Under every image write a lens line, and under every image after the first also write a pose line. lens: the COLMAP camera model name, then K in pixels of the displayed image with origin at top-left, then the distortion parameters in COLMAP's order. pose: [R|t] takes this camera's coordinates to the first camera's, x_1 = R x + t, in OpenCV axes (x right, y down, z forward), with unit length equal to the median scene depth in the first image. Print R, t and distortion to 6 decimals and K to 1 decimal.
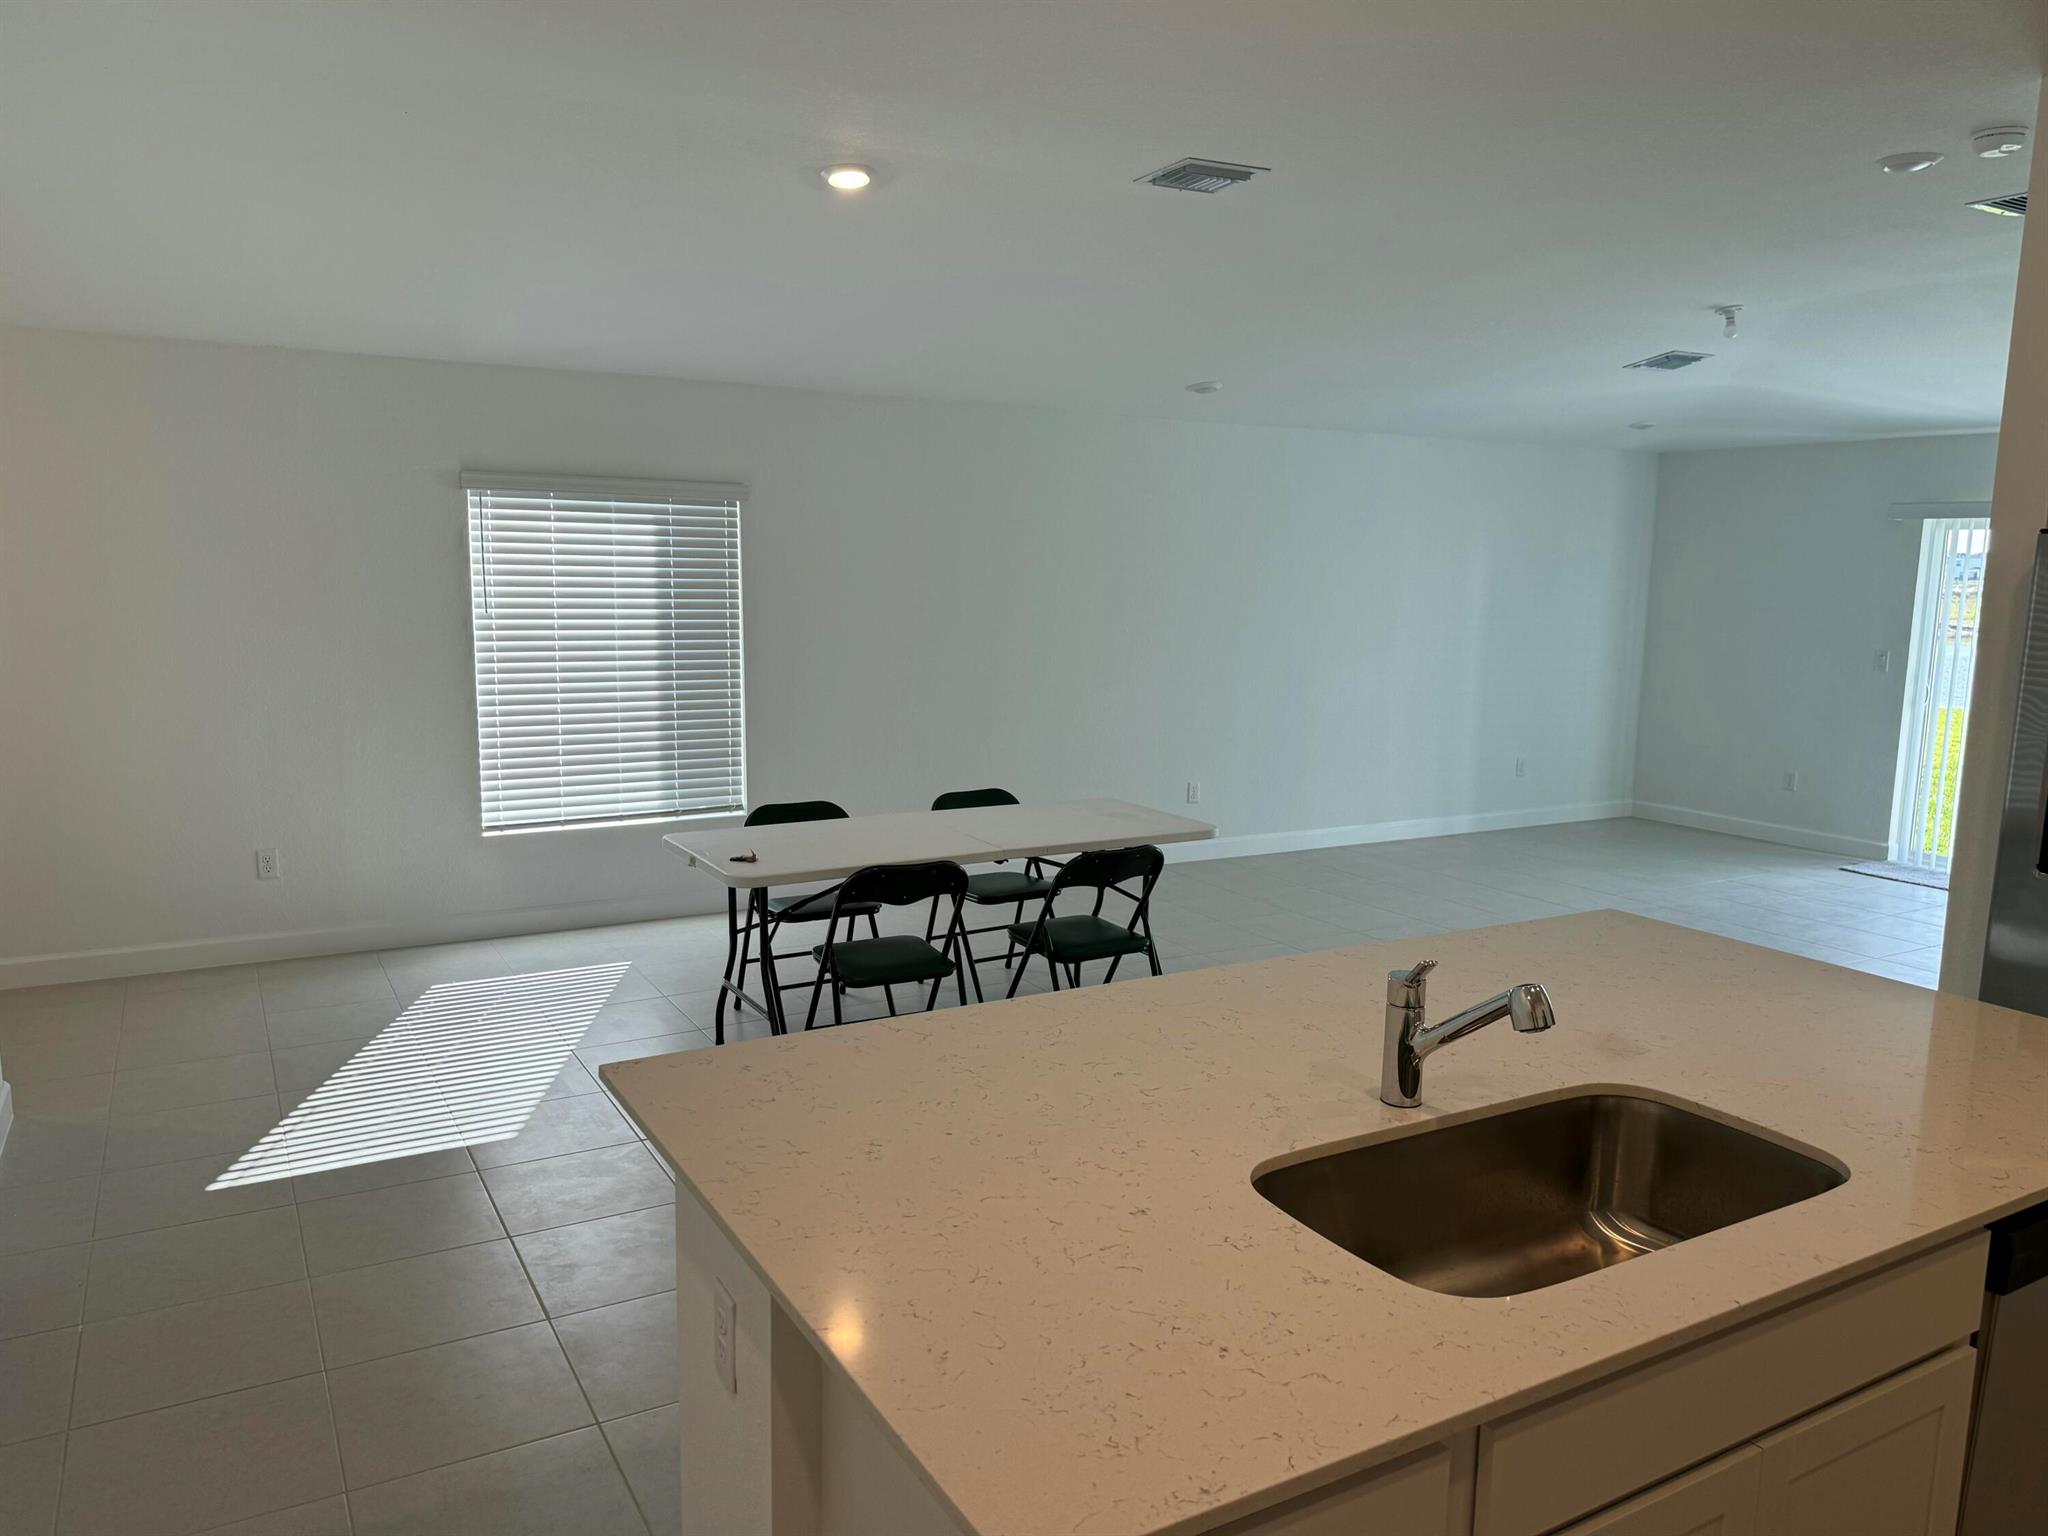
lens RADIAL K [[1431.1, 0, 1009.5], [0, 1431.1, 783.8], [0, 0, 1]] dist [0.066213, -0.082758]
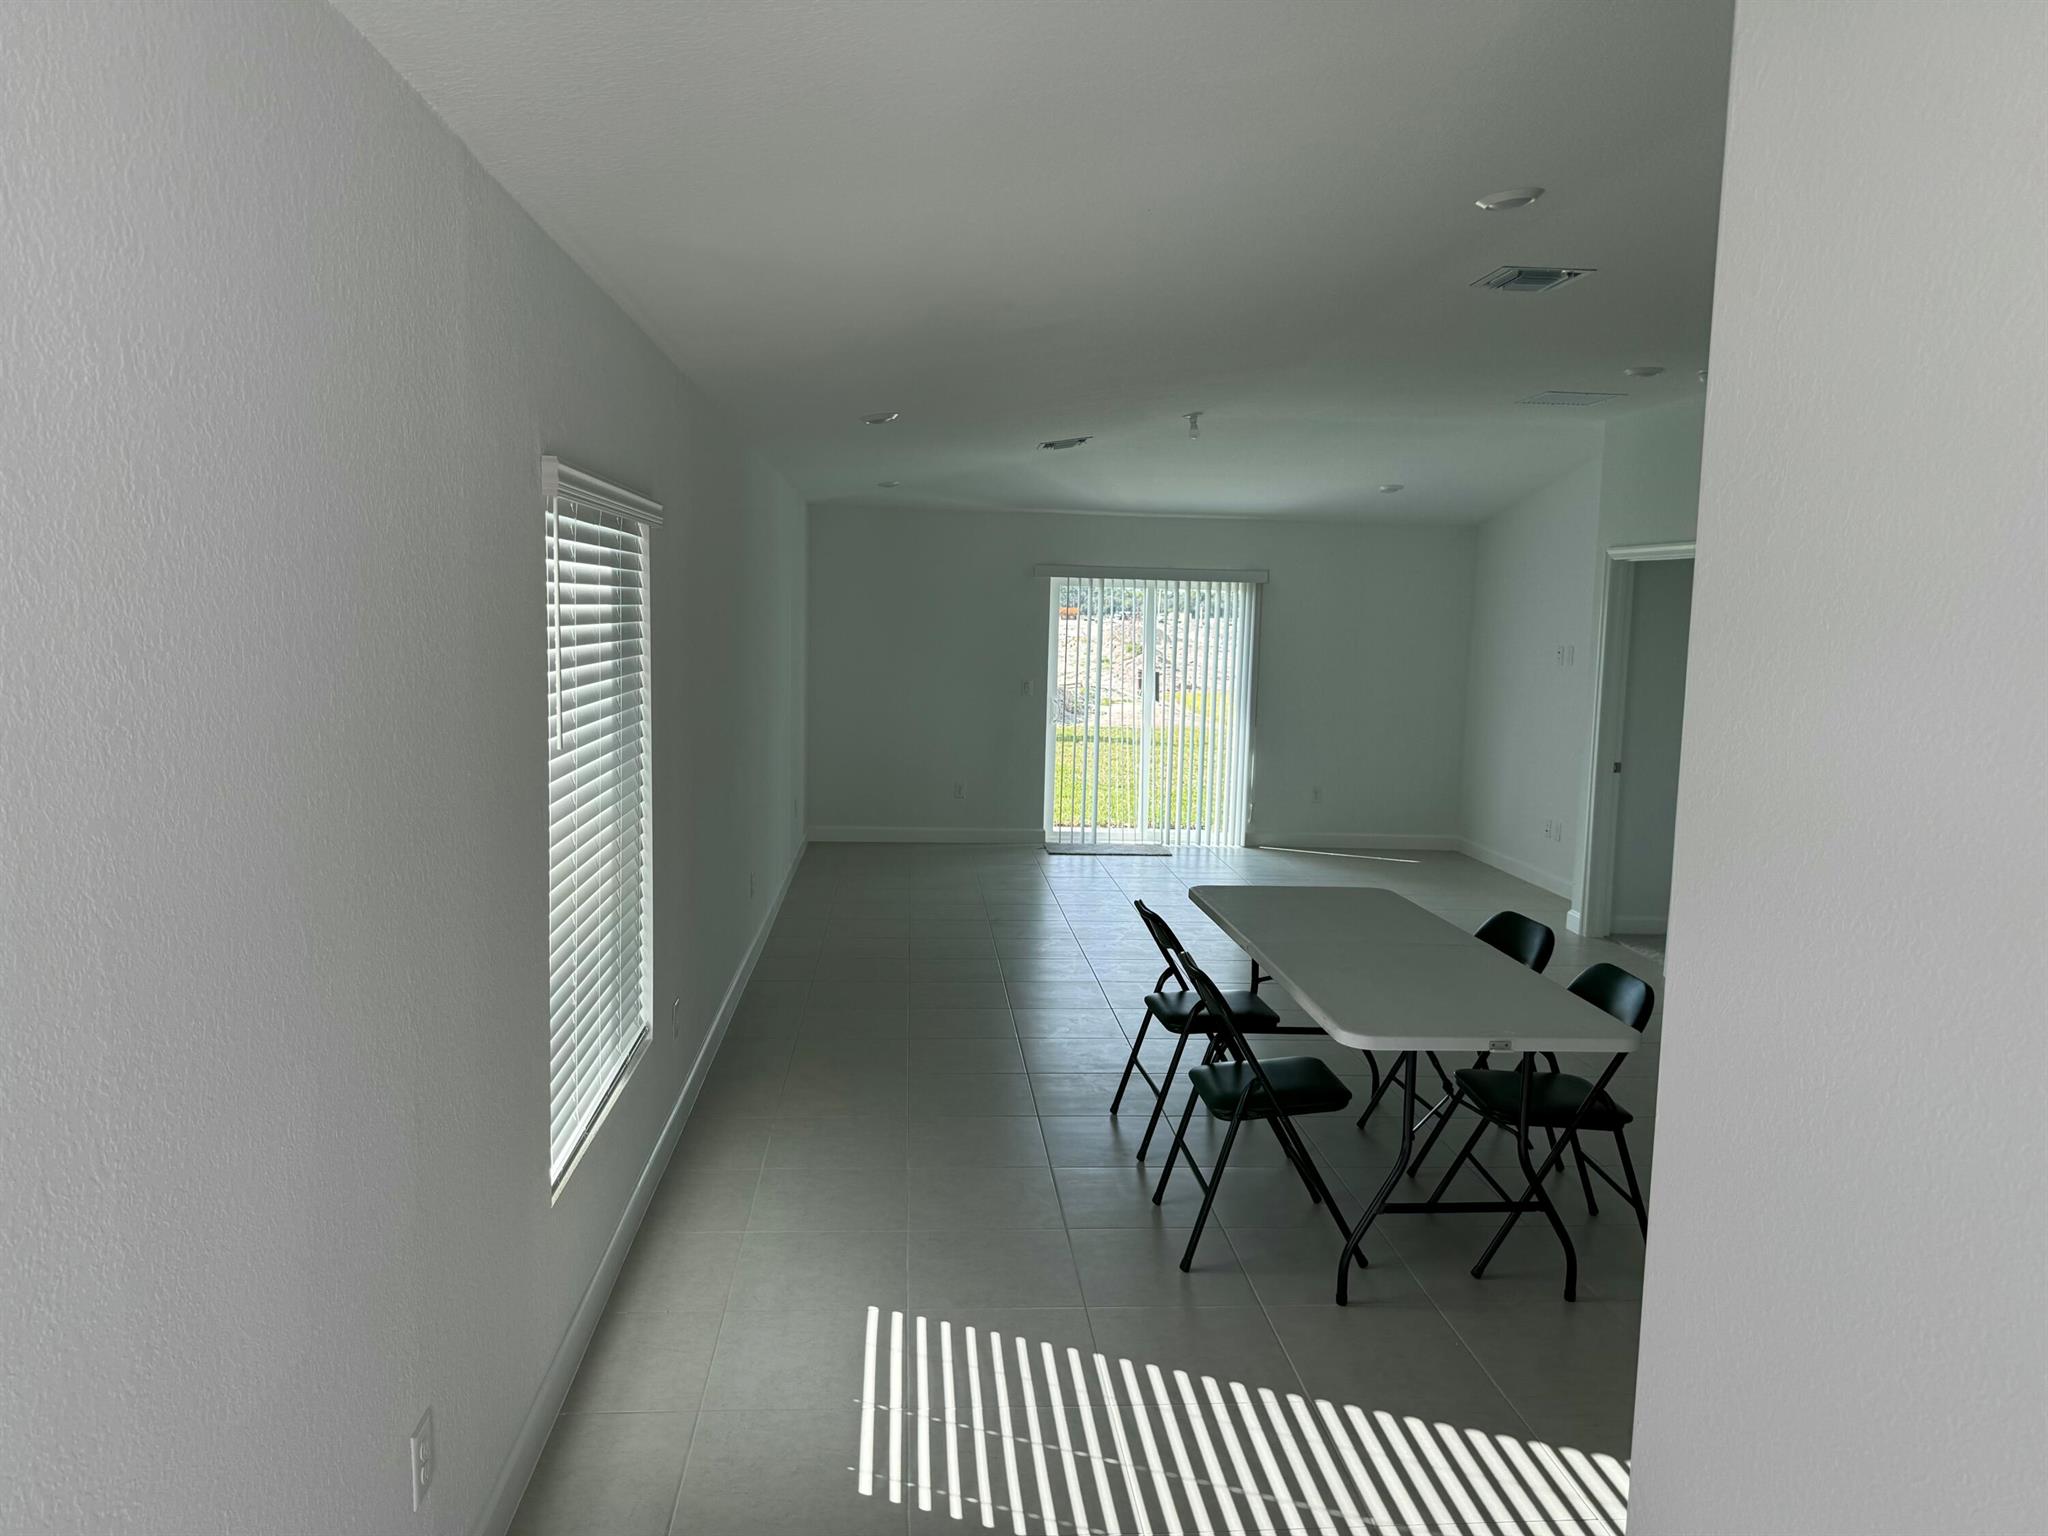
lens RADIAL K [[1431.1, 0, 1023.8], [0, 1431.1, 754.4], [0, 0, 1]] dist [0.066213, -0.082758]
pose [[0.402560, -0.092241, 0.910734, -0.748473], [0.118184, 0.991821, 0.048214, -0.119020], [-0.907732, 0.088225, 0.410169, 0.674665]]
